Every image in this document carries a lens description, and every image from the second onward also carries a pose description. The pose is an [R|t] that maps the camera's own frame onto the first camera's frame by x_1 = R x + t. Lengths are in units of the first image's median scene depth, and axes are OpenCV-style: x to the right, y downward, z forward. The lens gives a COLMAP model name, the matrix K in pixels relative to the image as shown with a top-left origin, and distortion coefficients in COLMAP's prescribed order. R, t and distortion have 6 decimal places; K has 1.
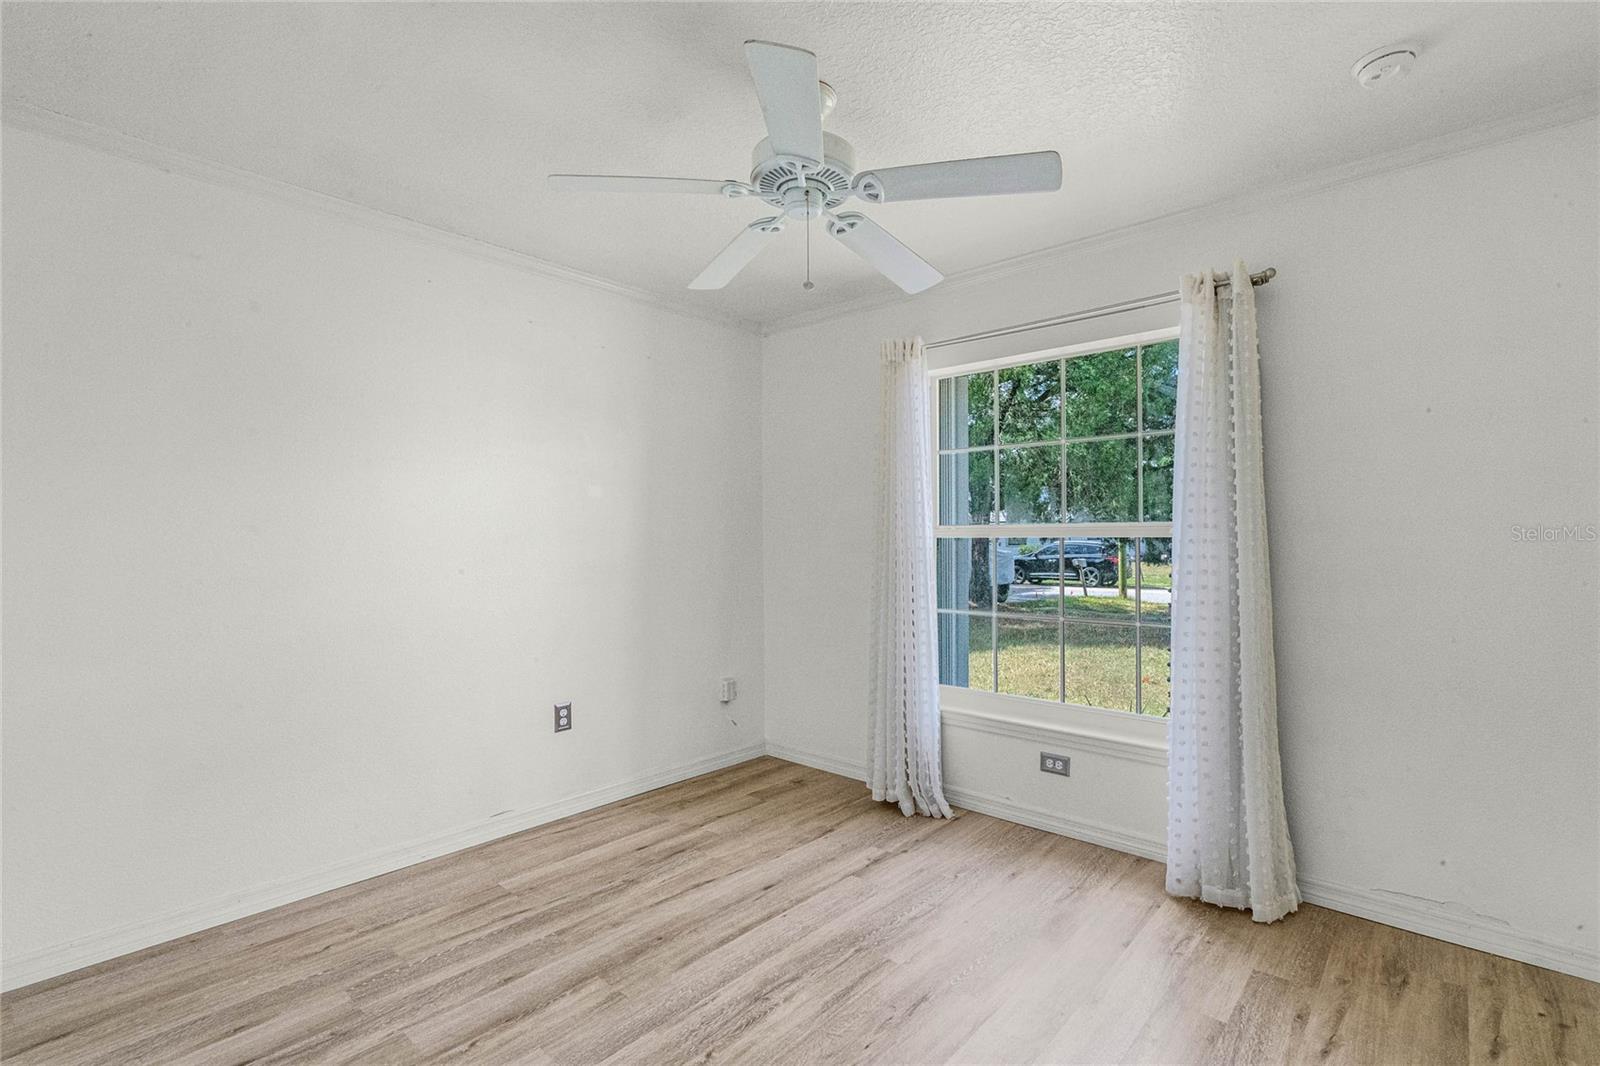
lens RADIAL K [[729.0, 0, 796.7], [0, 729.0, 534.1], [0, 0, 1]] dist [-0.007103, 0.003062]
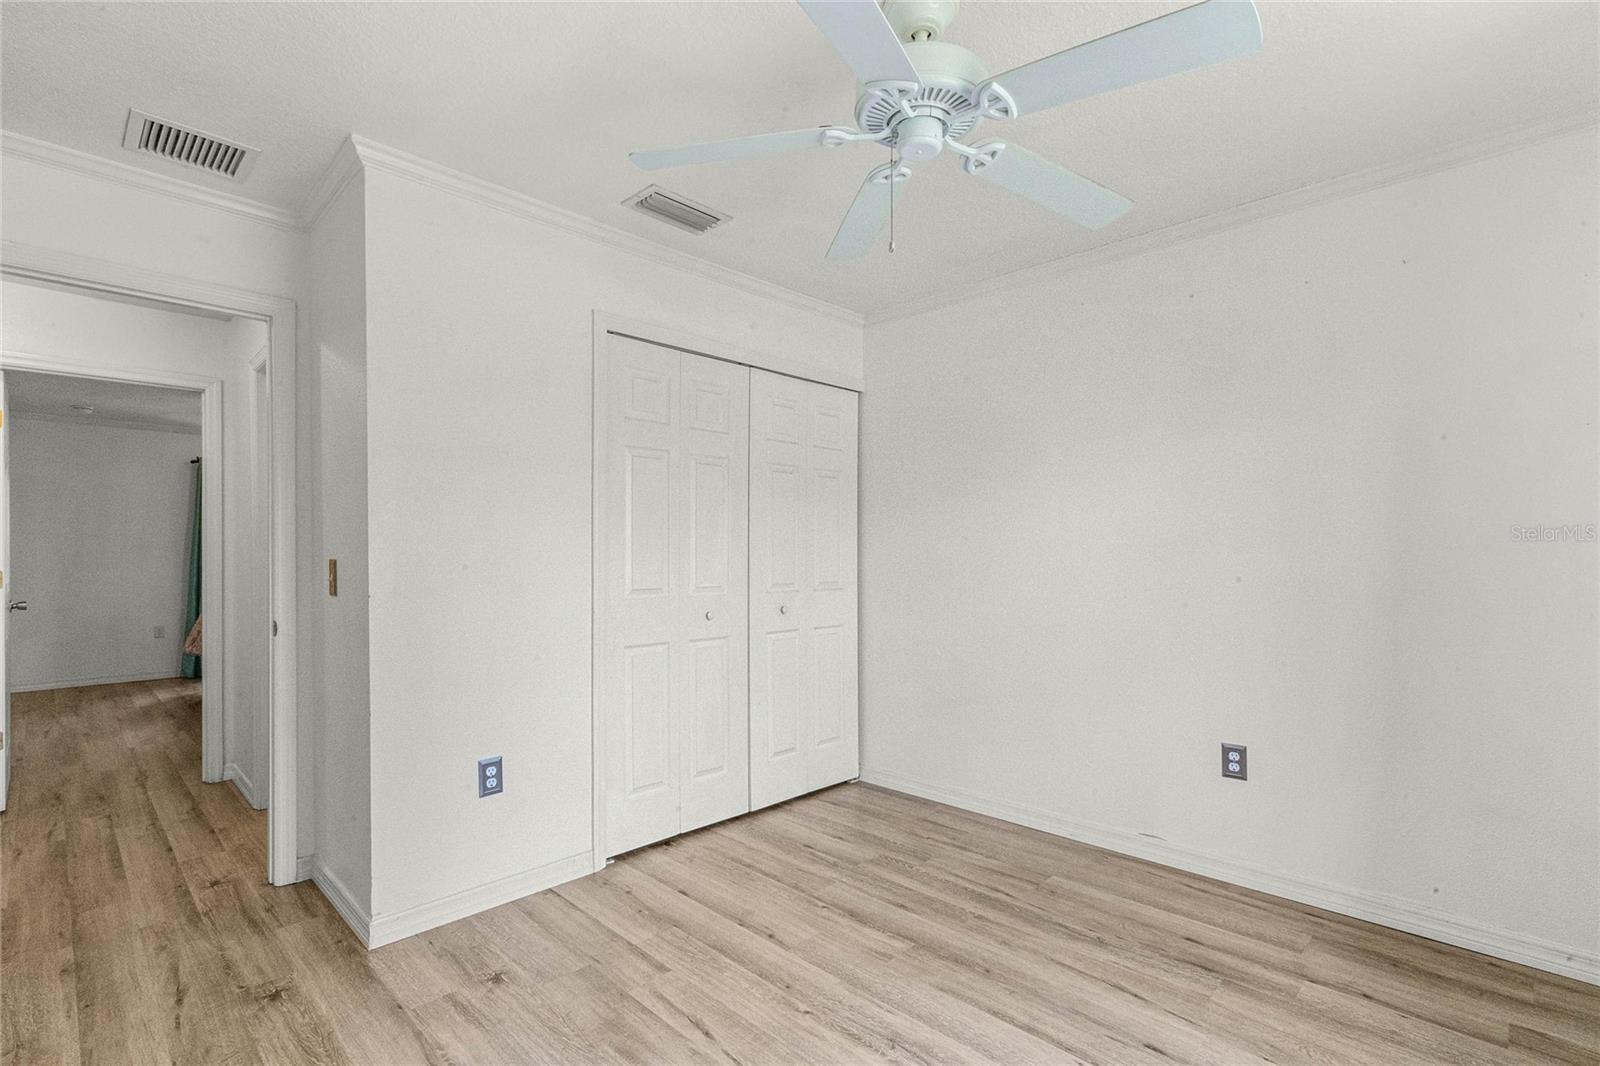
lens RADIAL K [[729.0, 0, 796.7], [0, 729.0, 542.2], [0, 0, 1]] dist [-0.007103, 0.003062]
pose [[-0.030826, -0.007819, -0.999494, 0.644433], [0.009217, 0.999925, -0.008107, 0.007576], [0.999482, -0.009462, -0.030751, 0.668326]]
